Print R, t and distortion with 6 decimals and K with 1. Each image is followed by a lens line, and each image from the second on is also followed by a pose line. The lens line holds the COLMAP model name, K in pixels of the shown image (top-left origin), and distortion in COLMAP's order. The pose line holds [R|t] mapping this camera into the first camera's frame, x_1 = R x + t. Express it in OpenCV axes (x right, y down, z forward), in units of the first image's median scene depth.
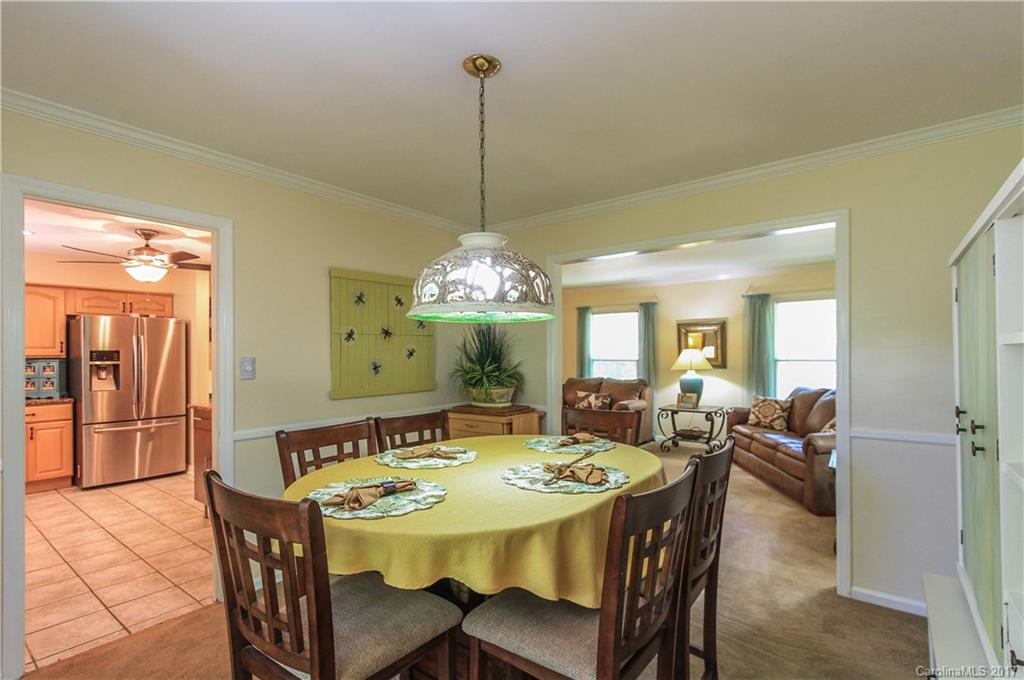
lens RADIAL K [[482.7, 0, 500.1], [0, 482.7, 351.0], [0, 0, 1]] dist [0.002623, 0.001001]
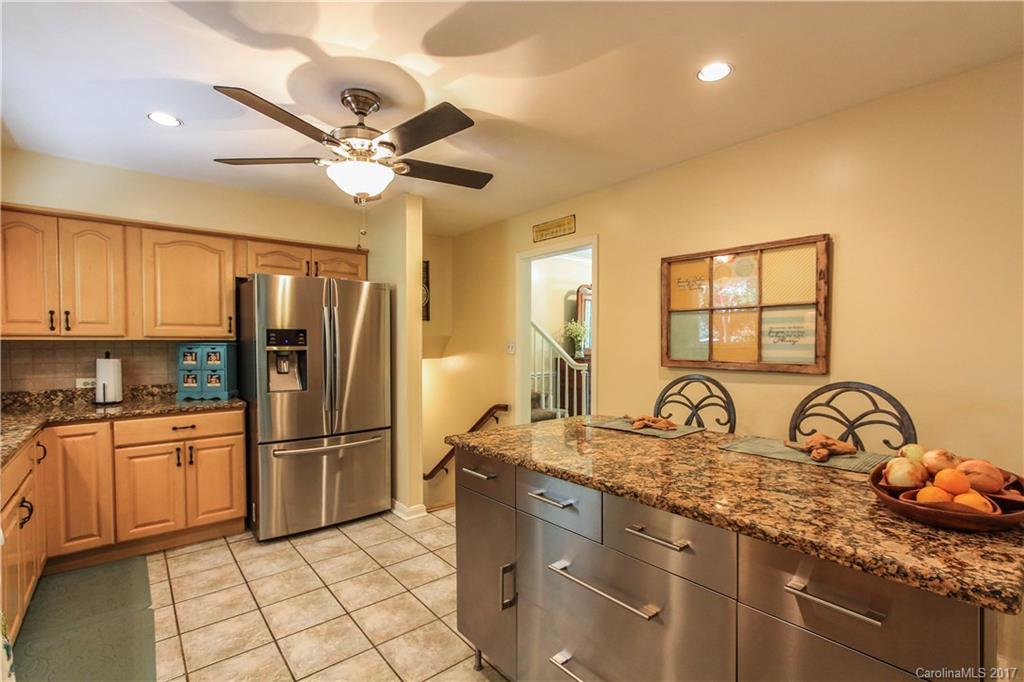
lens RADIAL K [[471.1, 0, 523.7], [0, 471.1, 351.0], [0, 0, 1]] dist [-0.002609, -0.000255]
pose [[0.980586, 0.008184, -0.195921, -0.378108], [-0.003471, 0.999697, 0.024389, 0.011583], [0.196061, -0.023236, 0.980316, 0.439617]]
